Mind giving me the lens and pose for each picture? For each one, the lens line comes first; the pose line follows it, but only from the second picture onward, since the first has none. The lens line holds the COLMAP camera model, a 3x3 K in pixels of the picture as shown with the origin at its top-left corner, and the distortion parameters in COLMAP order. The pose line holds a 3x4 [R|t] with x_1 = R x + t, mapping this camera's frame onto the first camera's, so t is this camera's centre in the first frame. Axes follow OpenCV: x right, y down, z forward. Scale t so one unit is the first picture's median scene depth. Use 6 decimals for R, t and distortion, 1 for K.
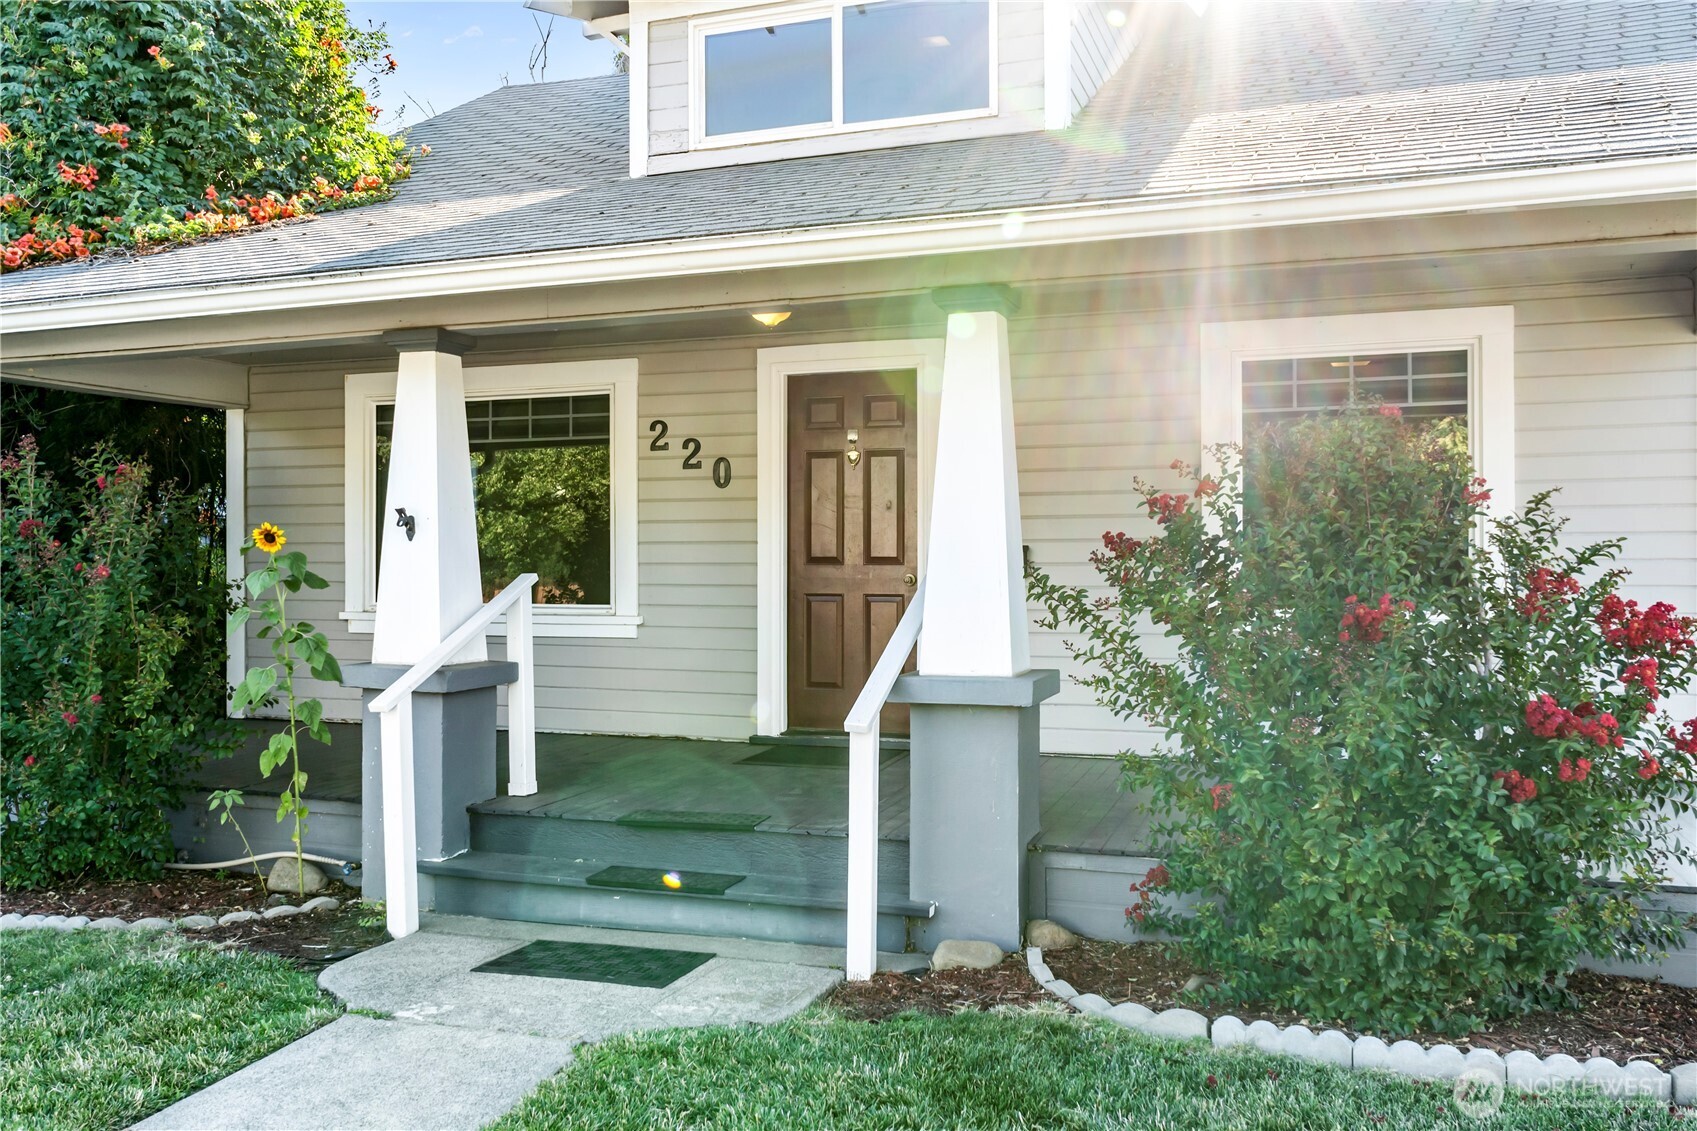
lens RADIAL K [[1360.9, 0, 839.4], [0, 1360.9, 563.6], [0, 0, 1]] dist [0.000241, 0.003477]
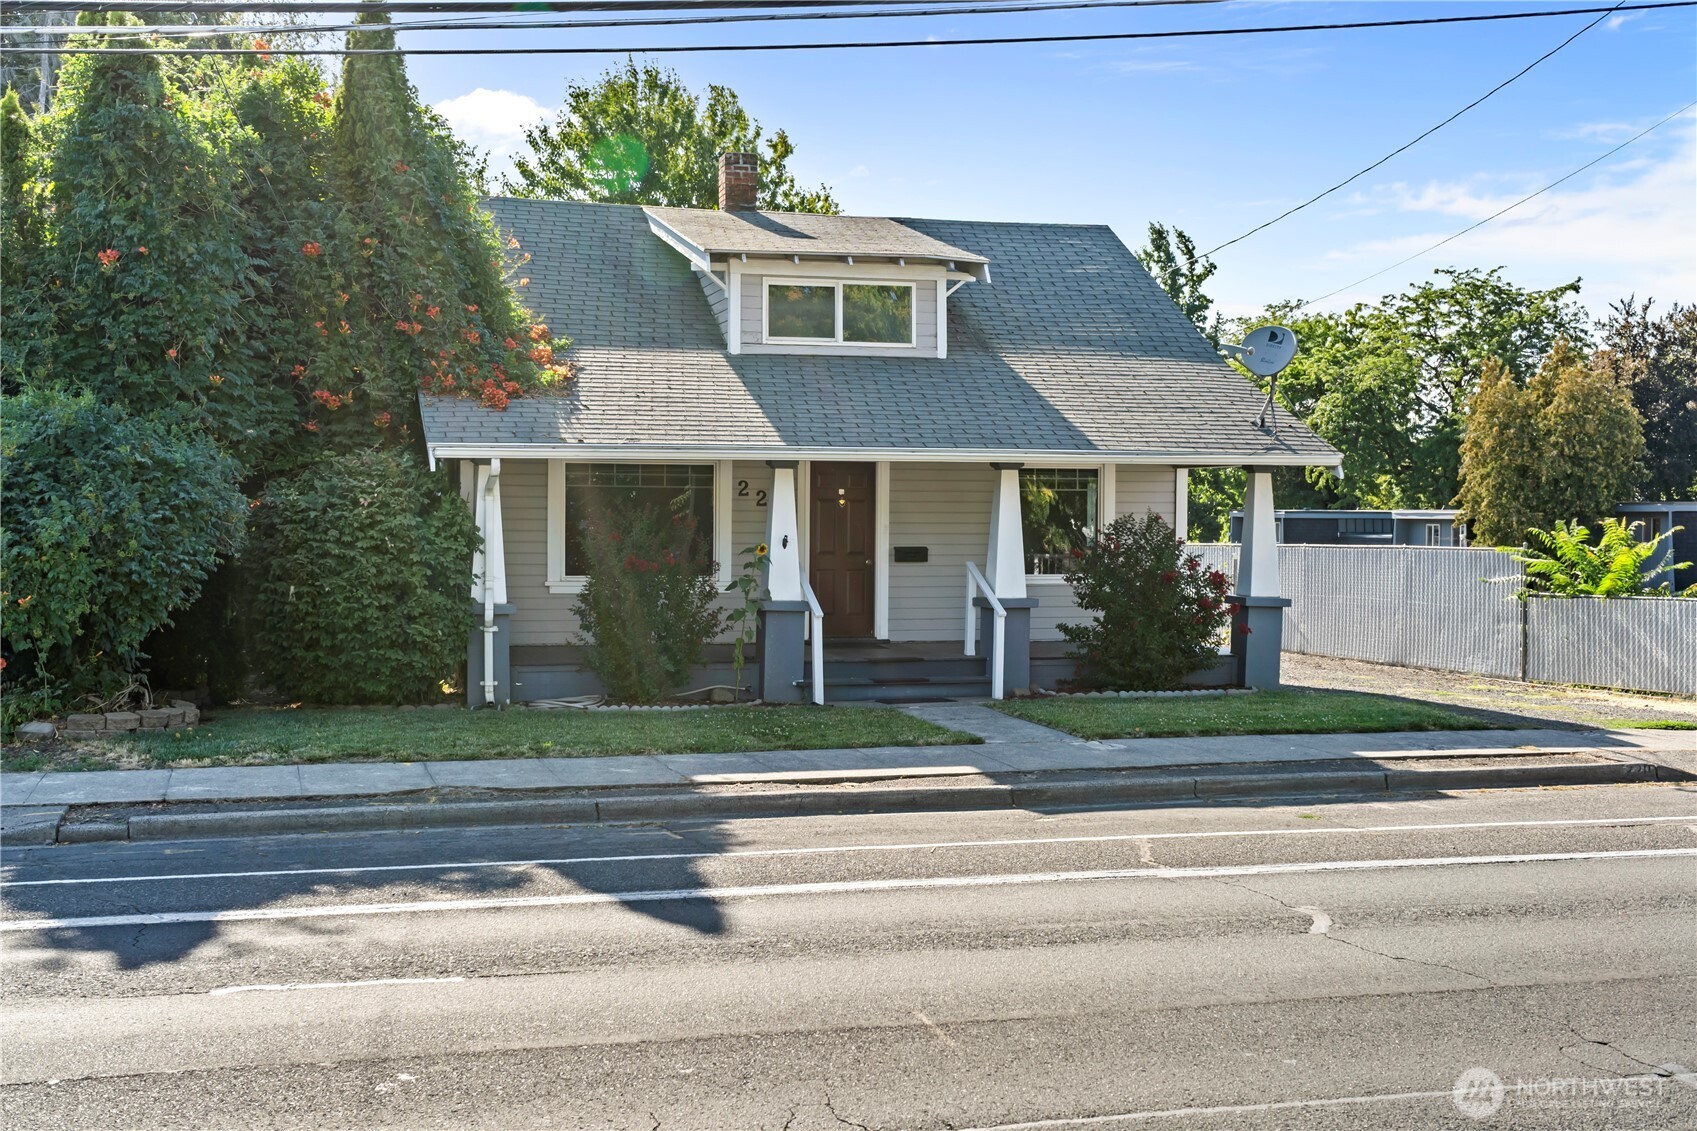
lens RADIAL K [[2043.7, 0, 845.3], [0, 2043.7, 574.0], [0, 0, 1]] dist [-0.006362, 0.000000]
pose [[0.816515, -0.011946, 0.577201, -1.973424], [-0.008232, 0.999443, 0.032330, -0.077964], [-0.577266, -0.031149, 0.815962, -1.702801]]
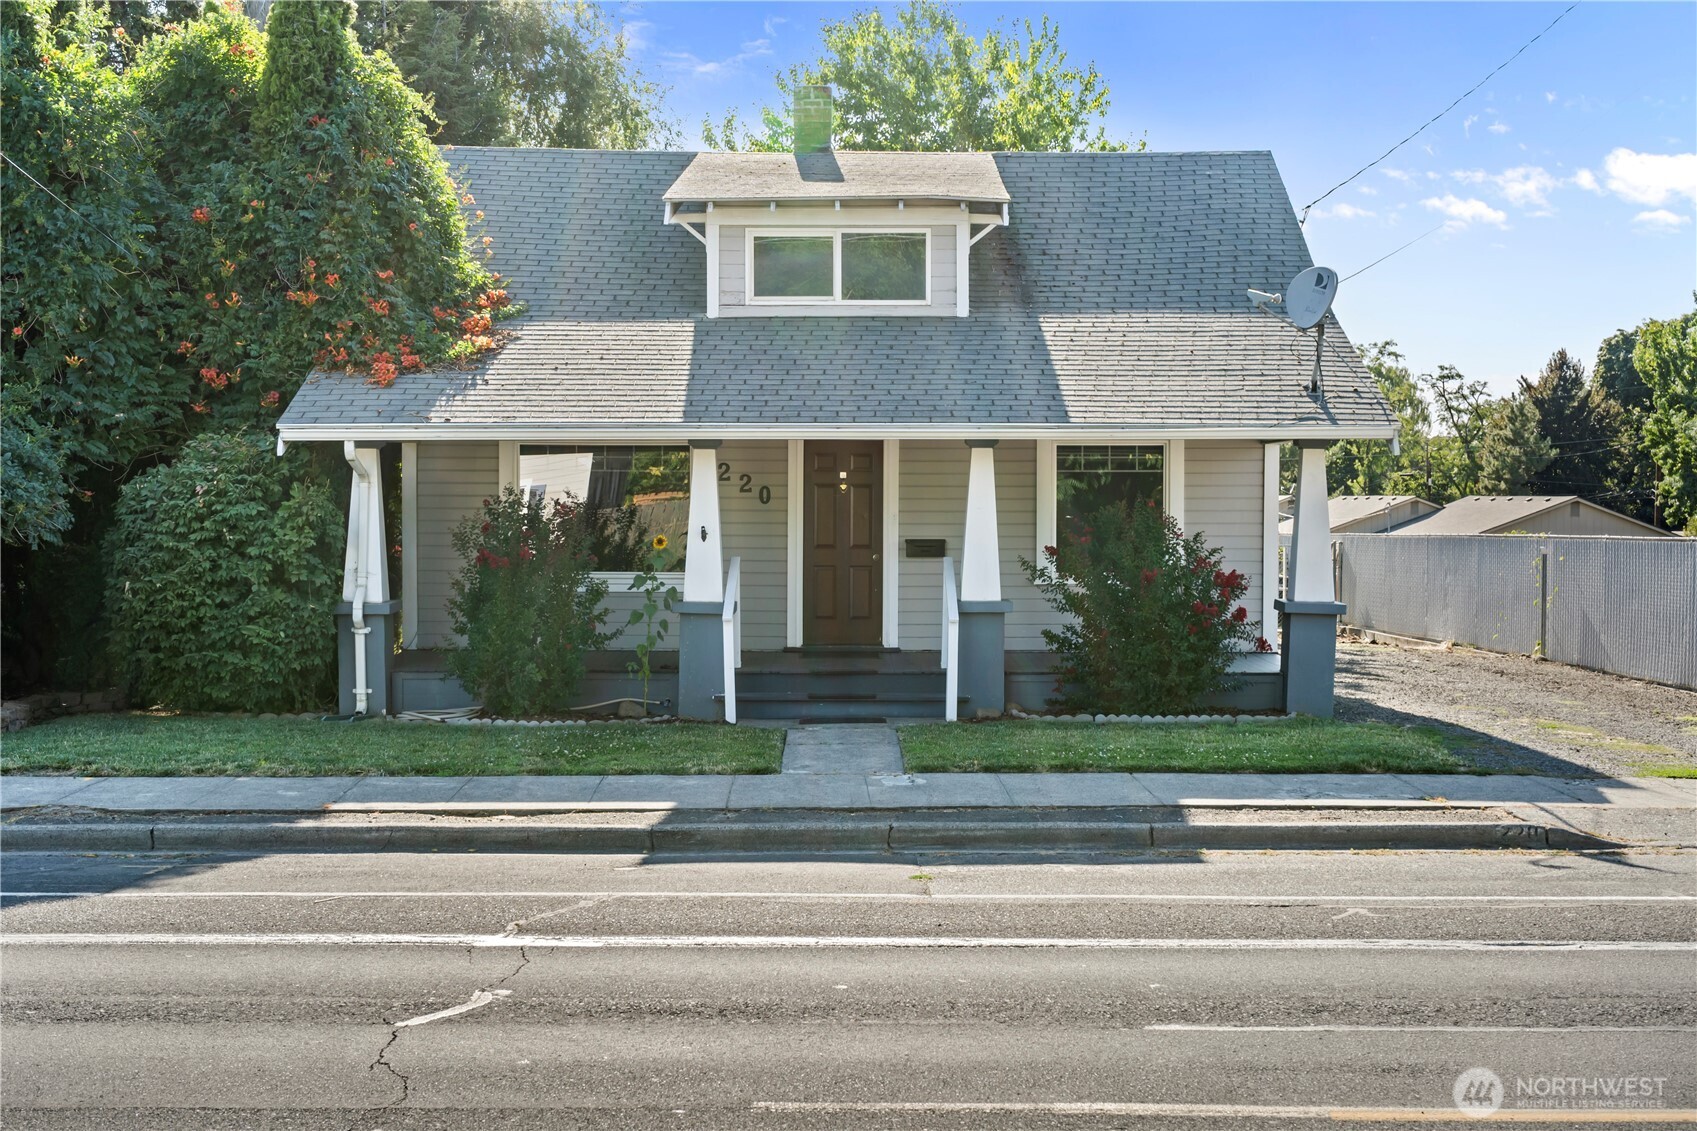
lens RADIAL K [[2294.8, 0, 851.1], [0, 2294.8, 555.5], [0, 0, 1]] dist [0.013999, 0.000000]
pose [[0.940506, -0.006223, 0.339720, -1.106287], [-0.003484, 0.999603, 0.027956, -0.081917], [-0.339760, -0.027477, 0.940111, -2.010421]]
